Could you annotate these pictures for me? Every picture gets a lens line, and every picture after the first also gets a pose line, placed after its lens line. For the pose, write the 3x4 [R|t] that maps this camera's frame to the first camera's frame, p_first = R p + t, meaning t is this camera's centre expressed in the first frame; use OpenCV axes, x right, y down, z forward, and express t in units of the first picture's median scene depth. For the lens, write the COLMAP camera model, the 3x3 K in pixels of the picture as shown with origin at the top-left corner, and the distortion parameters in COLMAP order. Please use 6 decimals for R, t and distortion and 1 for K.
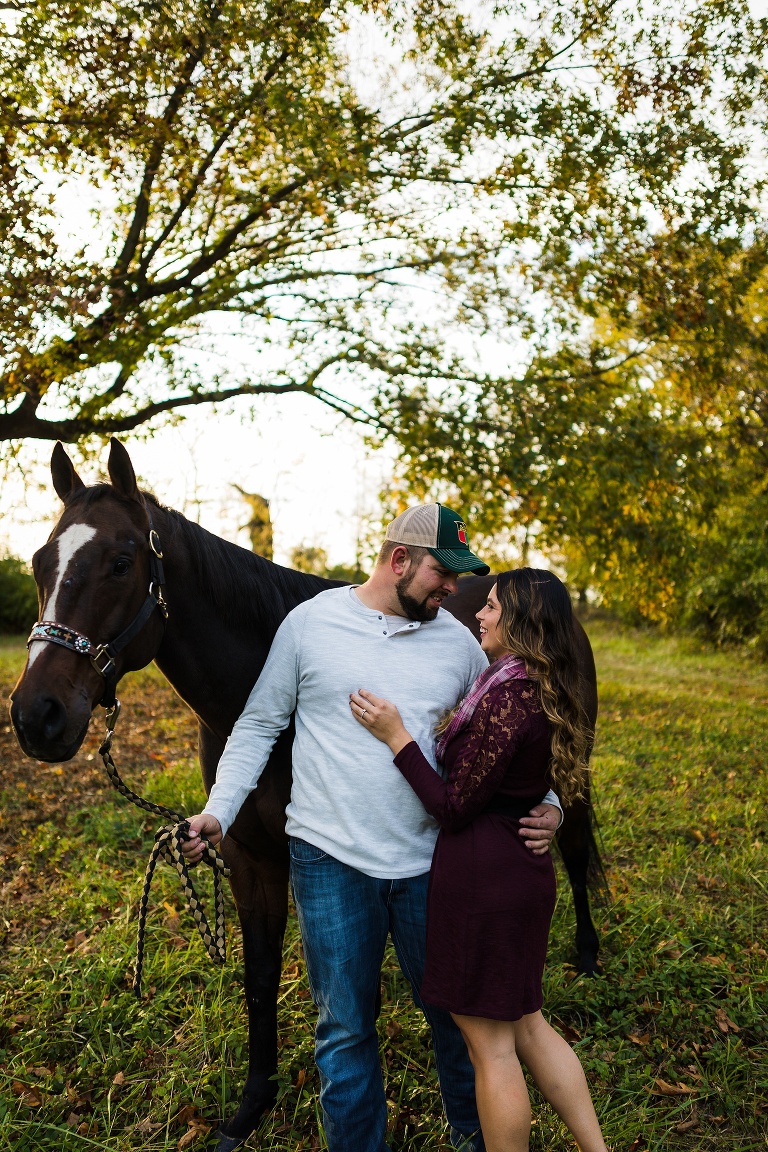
lens RADIAL K [[926.8, 0, 384.0], [0, 926.8, 576.0], [0, 0, 1]] dist [-0.002024, 0.005553]
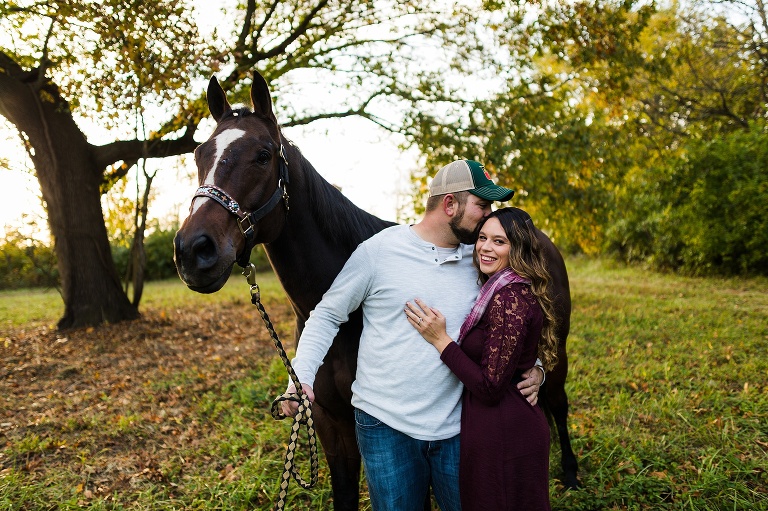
lens RADIAL K [[697.2, 0, 381.5], [0, 697.2, 234.2], [0, 0, 1]] dist [-0.009430, 0.007486]
pose [[0.997027, -0.047273, -0.060853, 0.015363], [0.049238, 0.998299, 0.031221, -0.029937], [0.059274, -0.034124, 0.997658, -0.195633]]
